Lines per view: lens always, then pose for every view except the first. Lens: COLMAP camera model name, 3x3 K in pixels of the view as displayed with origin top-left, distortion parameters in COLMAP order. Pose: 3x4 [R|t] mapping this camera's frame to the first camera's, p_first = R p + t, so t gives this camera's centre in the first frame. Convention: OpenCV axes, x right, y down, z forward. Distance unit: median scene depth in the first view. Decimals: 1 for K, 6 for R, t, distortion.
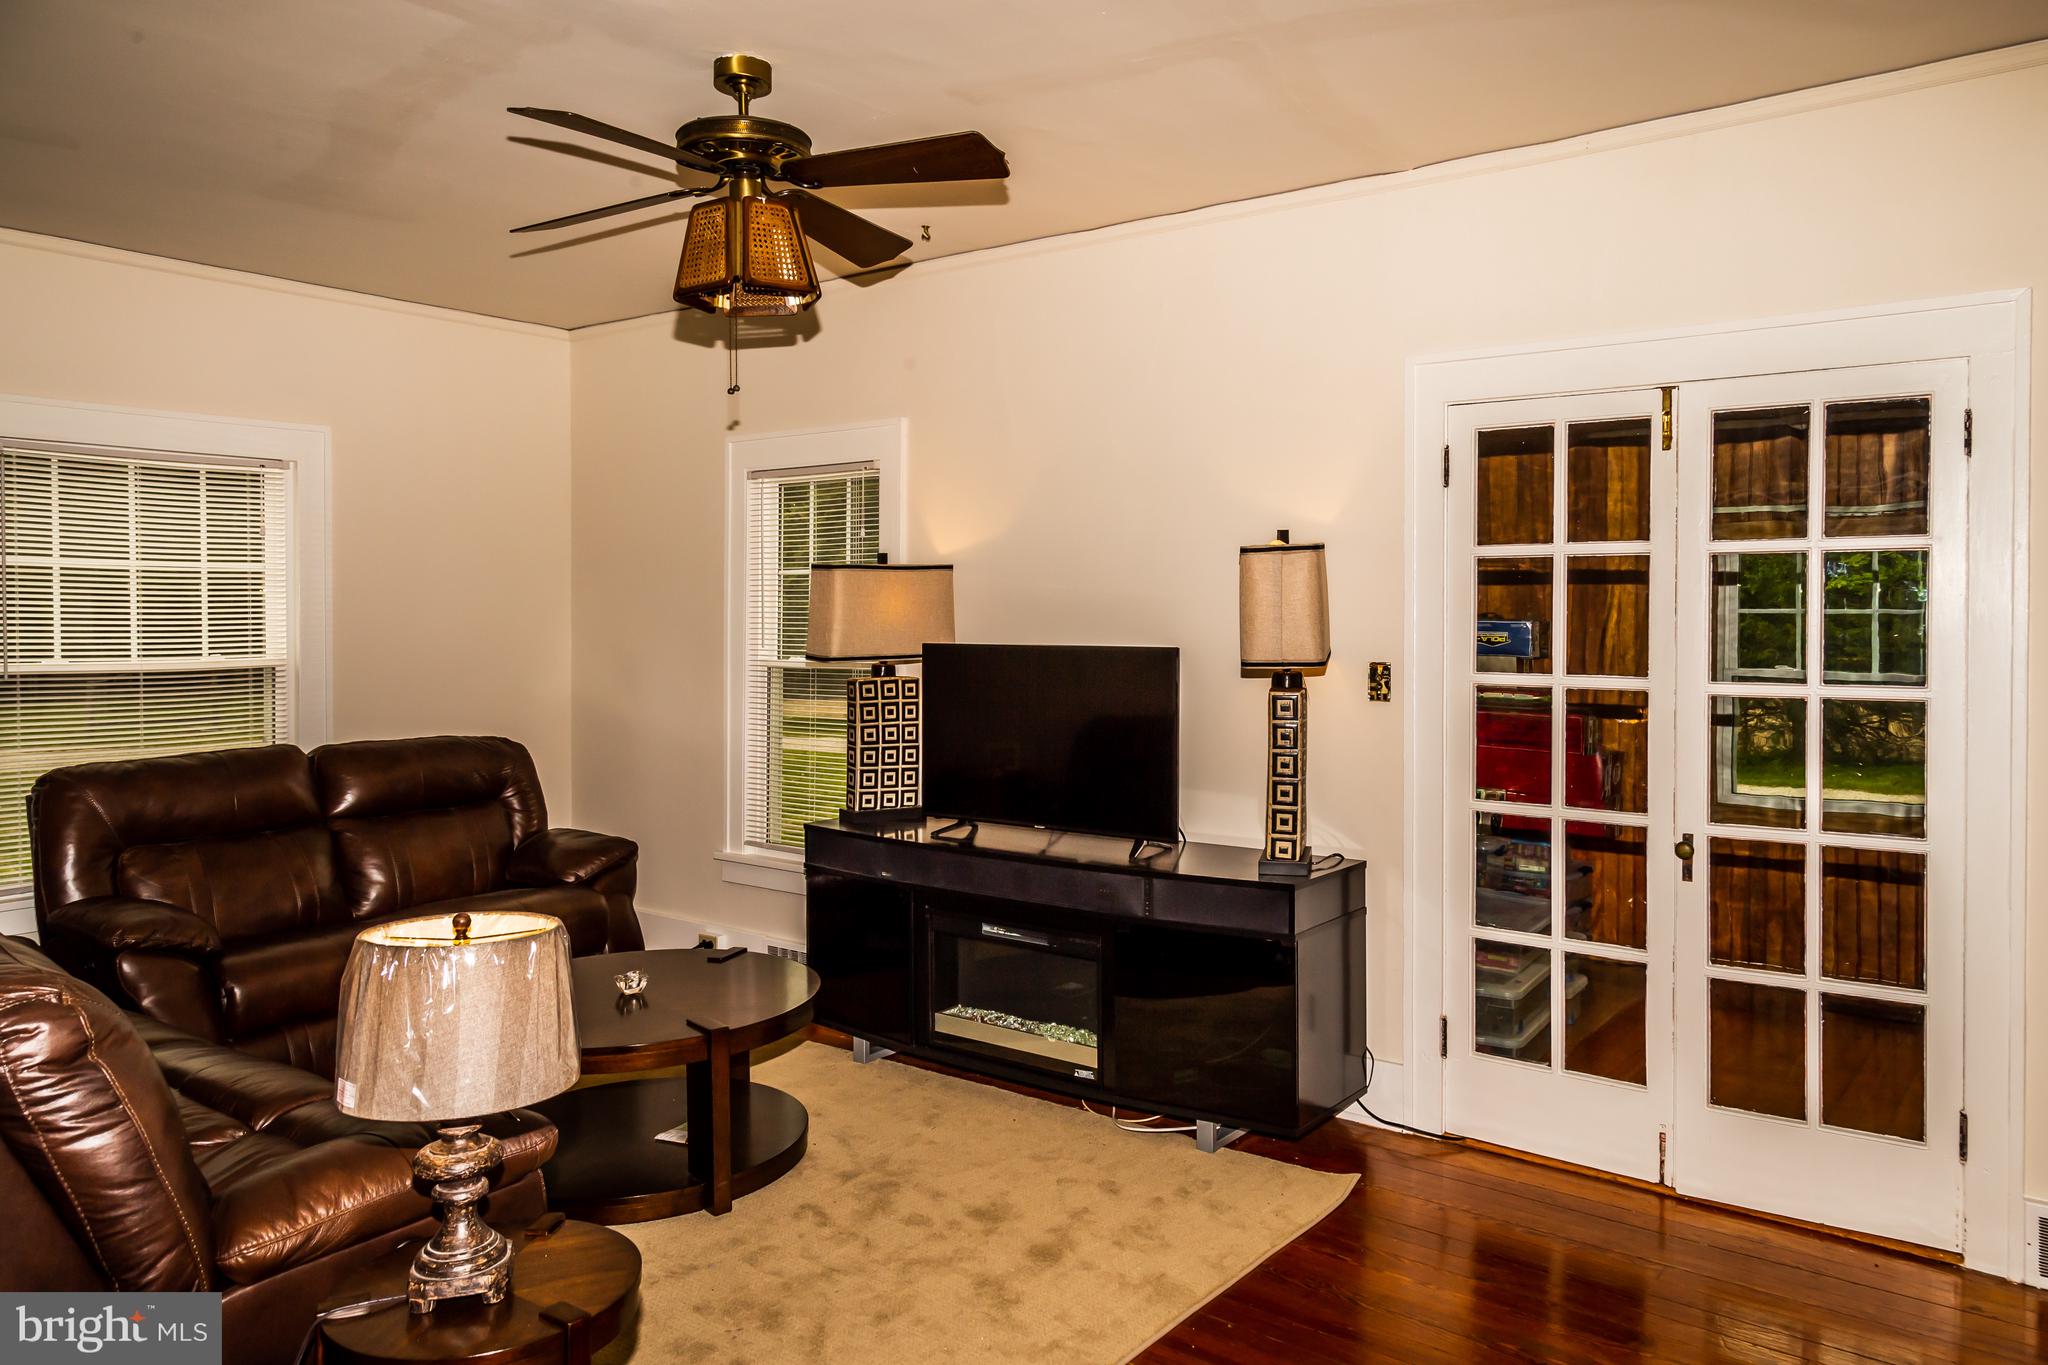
lens RADIAL K [[1429.9, 0, 1083.1], [0, 1429.9, 650.9], [0, 0, 1]] dist [0.020396, 0.002185]
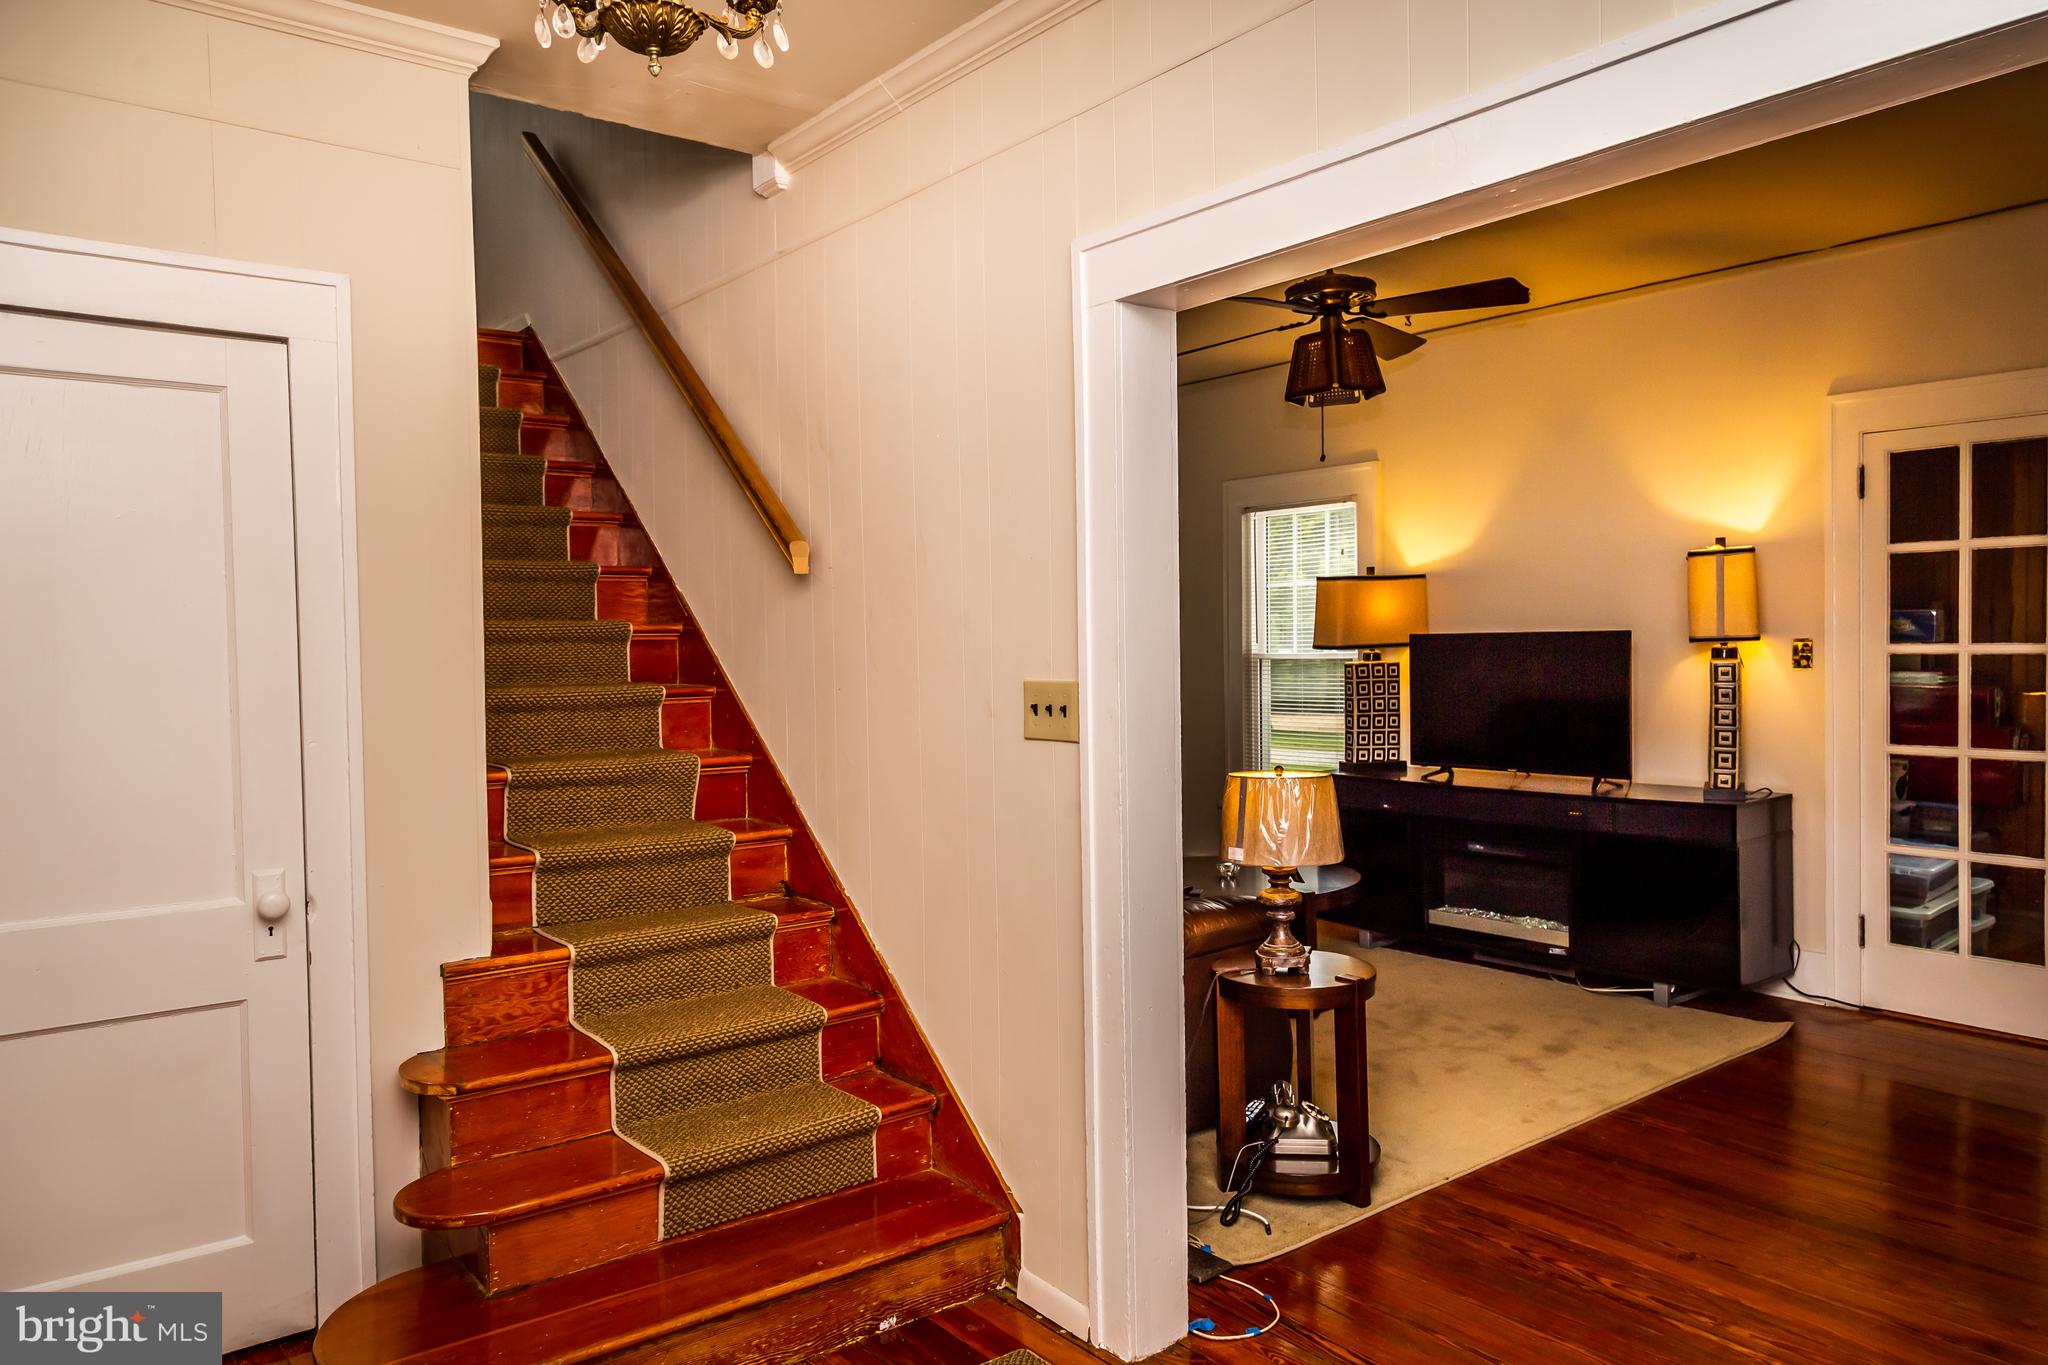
lens RADIAL K [[1382.4, 0, 1024.0], [0, 1382.4, 682.5], [0, 0, 1]] dist [0.001013, 0.006878]
pose [[0.962981, -0.009301, -0.269408, -0.133258], [0.011567, 0.999910, 0.006823, 0.031731], [0.269321, -0.009686, 0.963002, -0.386160]]
